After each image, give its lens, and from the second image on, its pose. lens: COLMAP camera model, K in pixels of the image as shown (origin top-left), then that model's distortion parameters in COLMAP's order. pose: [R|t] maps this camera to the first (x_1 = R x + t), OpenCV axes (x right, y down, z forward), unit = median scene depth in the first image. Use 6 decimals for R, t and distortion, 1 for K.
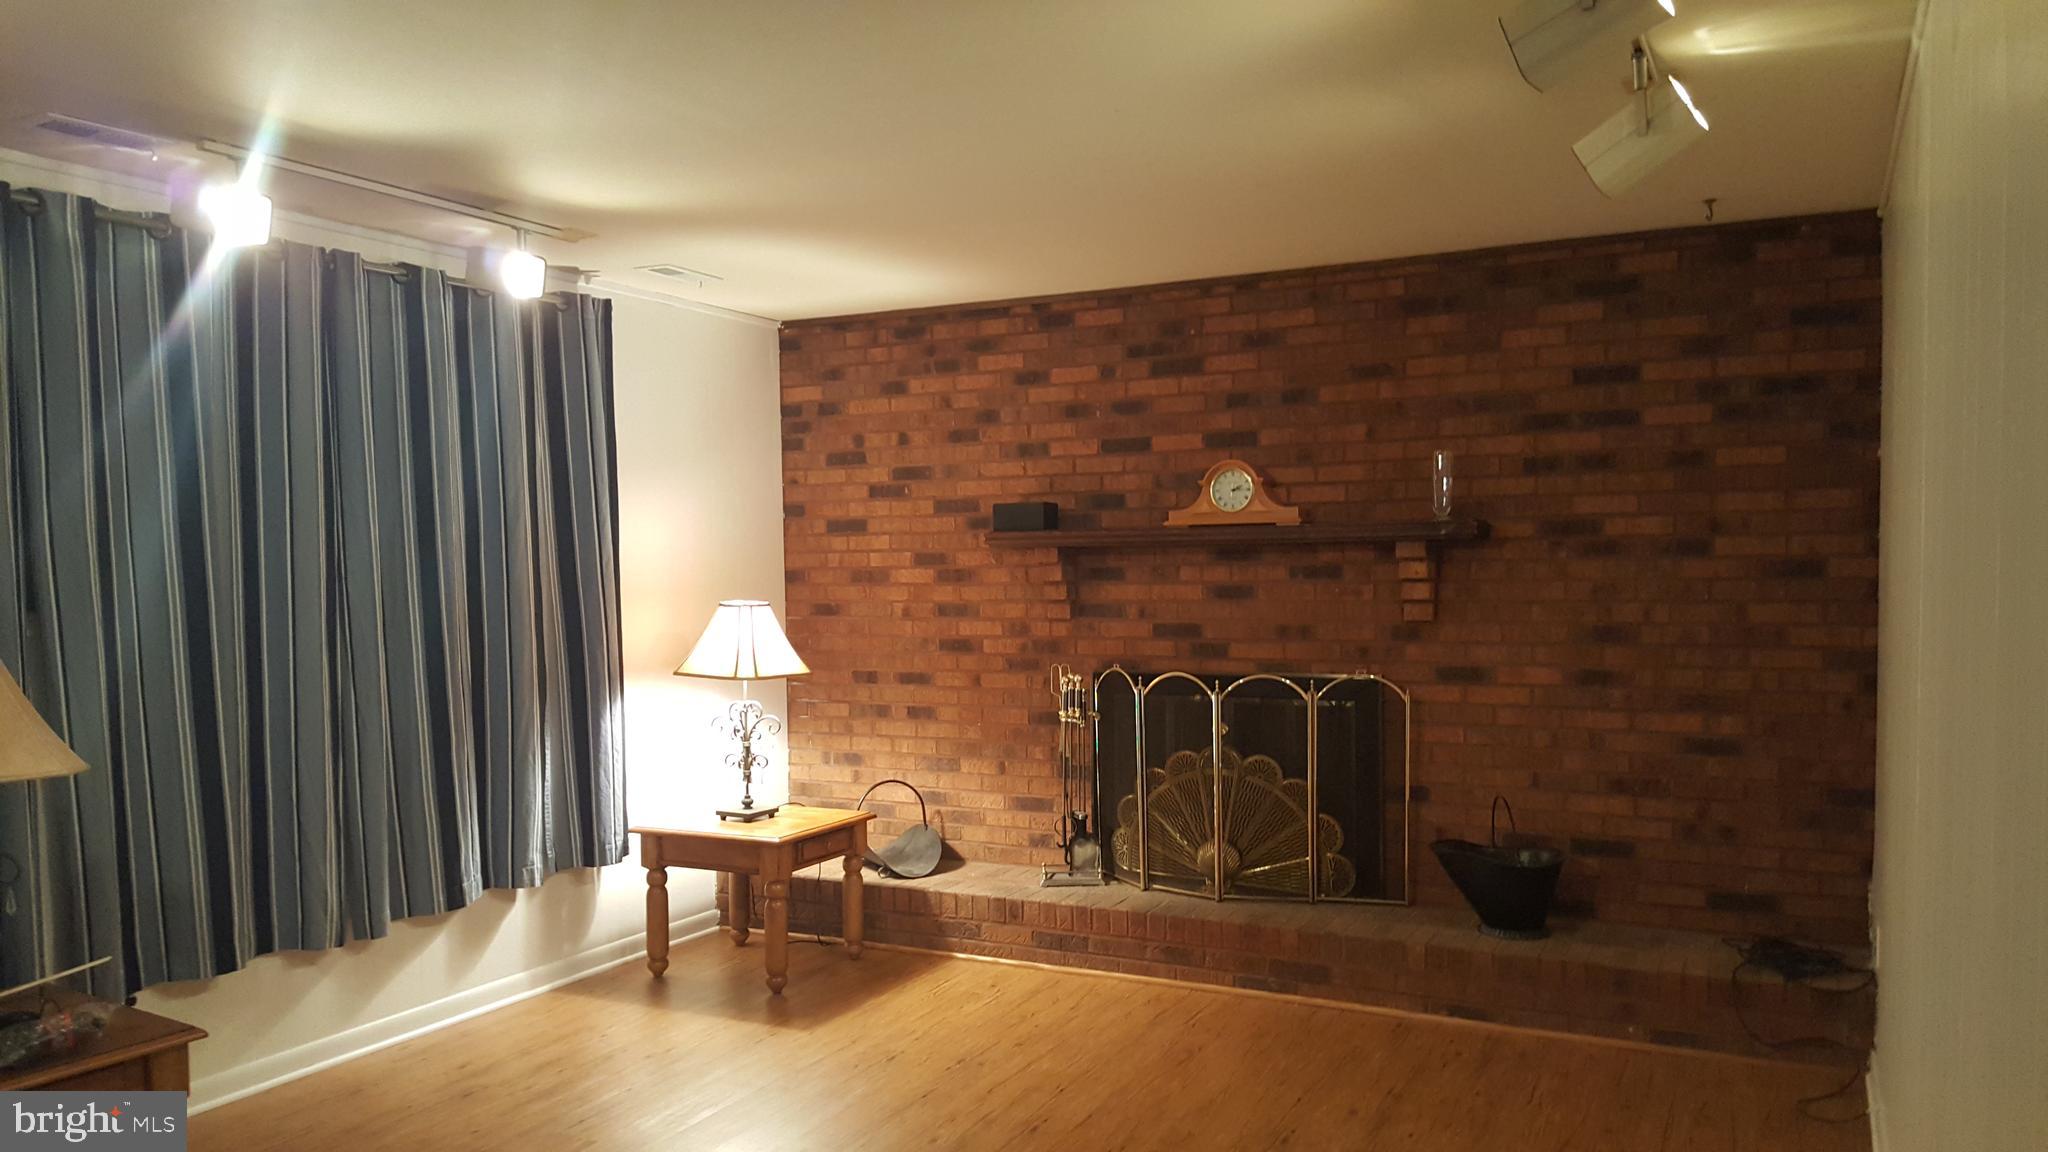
lens RADIAL K [[1544.6, 0, 1018.3], [0, 1544.6, 640.1], [0, 0, 1]] dist [0.165072, -0.320427]
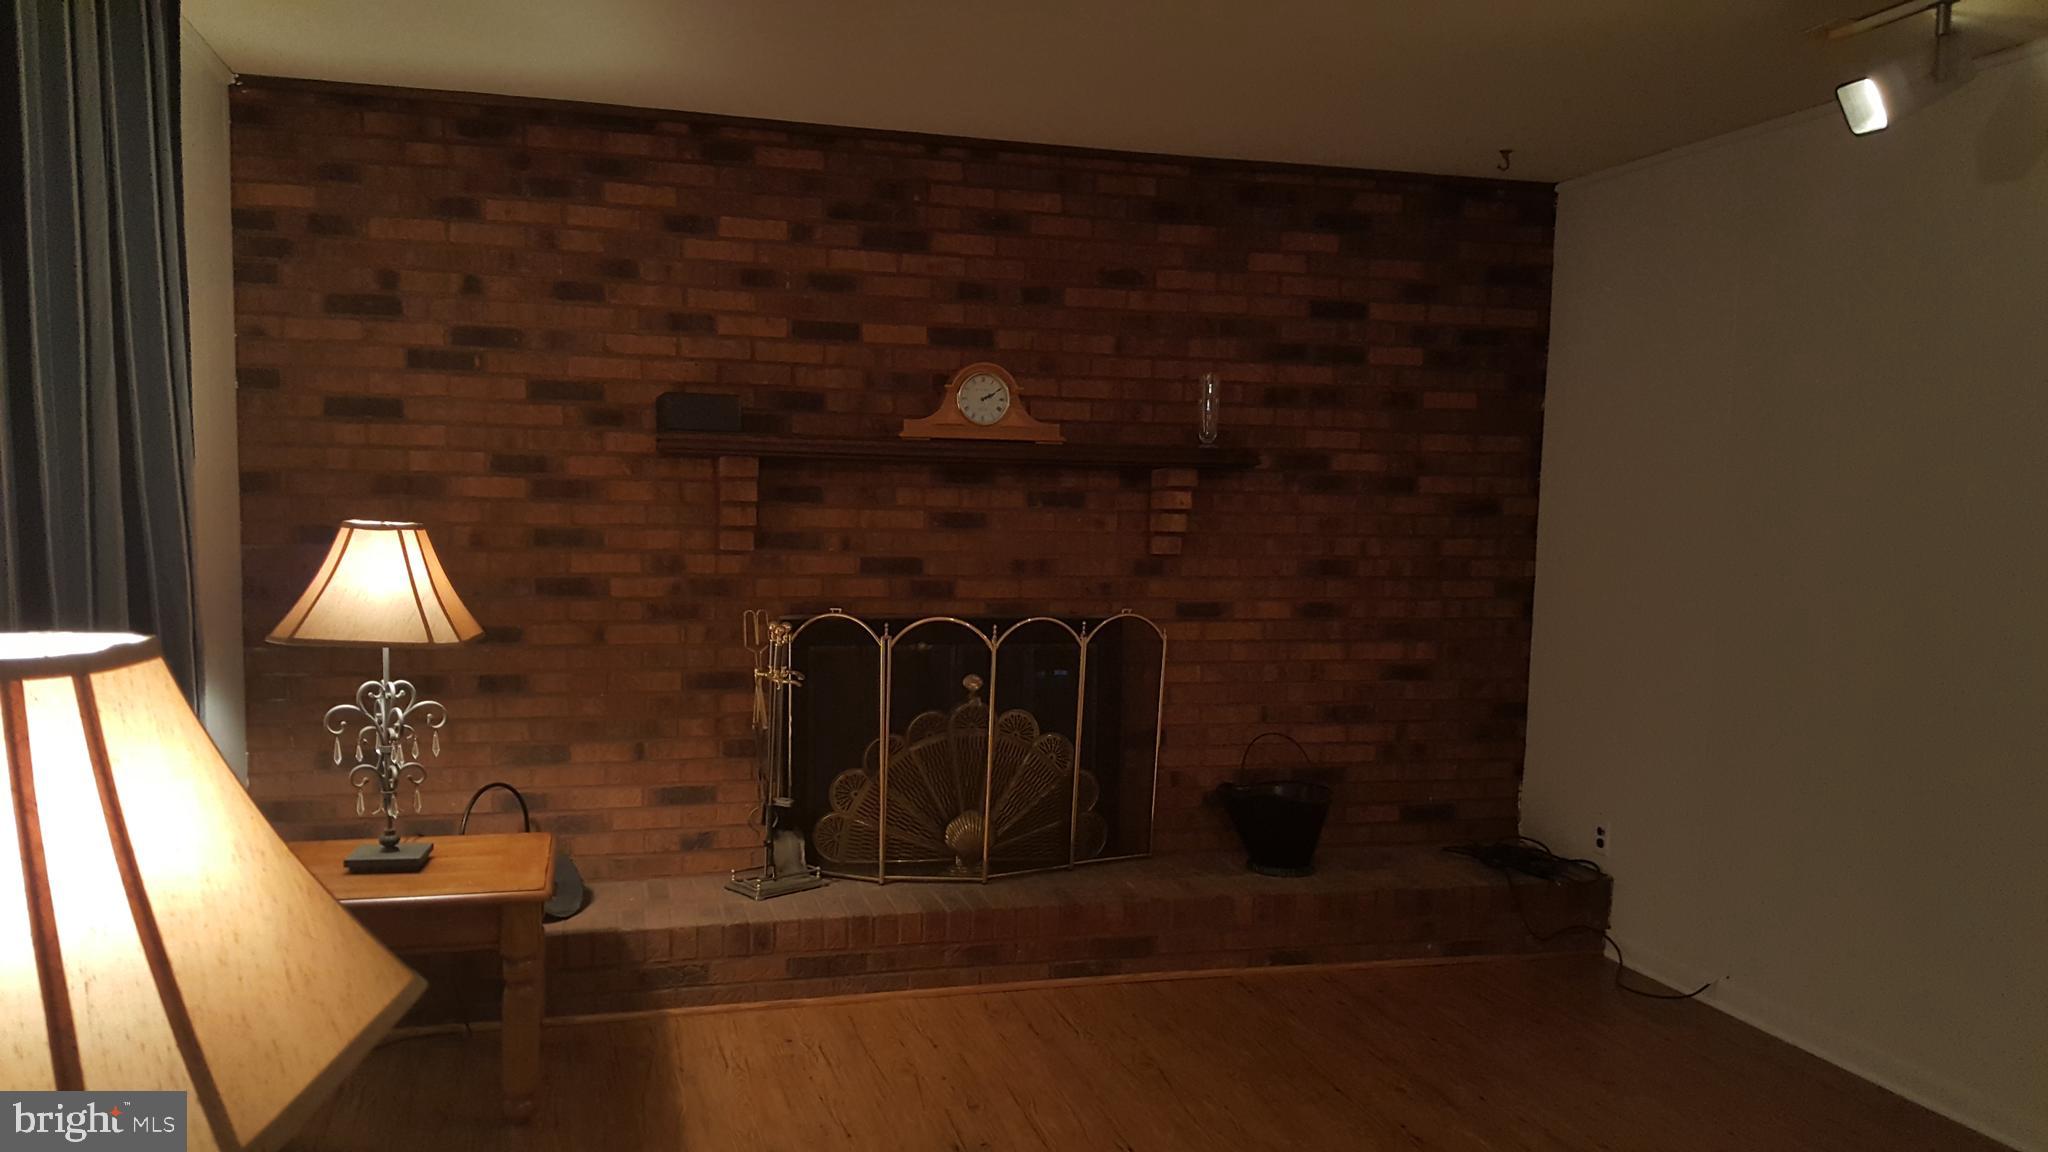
lens RADIAL K [[1544.6, 0, 1018.3], [0, 1544.6, 640.1], [0, 0, 1]] dist [0.165072, -0.320427]
pose [[0.726165, -0.039826, 0.686366, -0.424859], [0.005612, 0.998631, 0.052007, -0.009415], [-0.687498, -0.033914, 0.725394, 0.364805]]
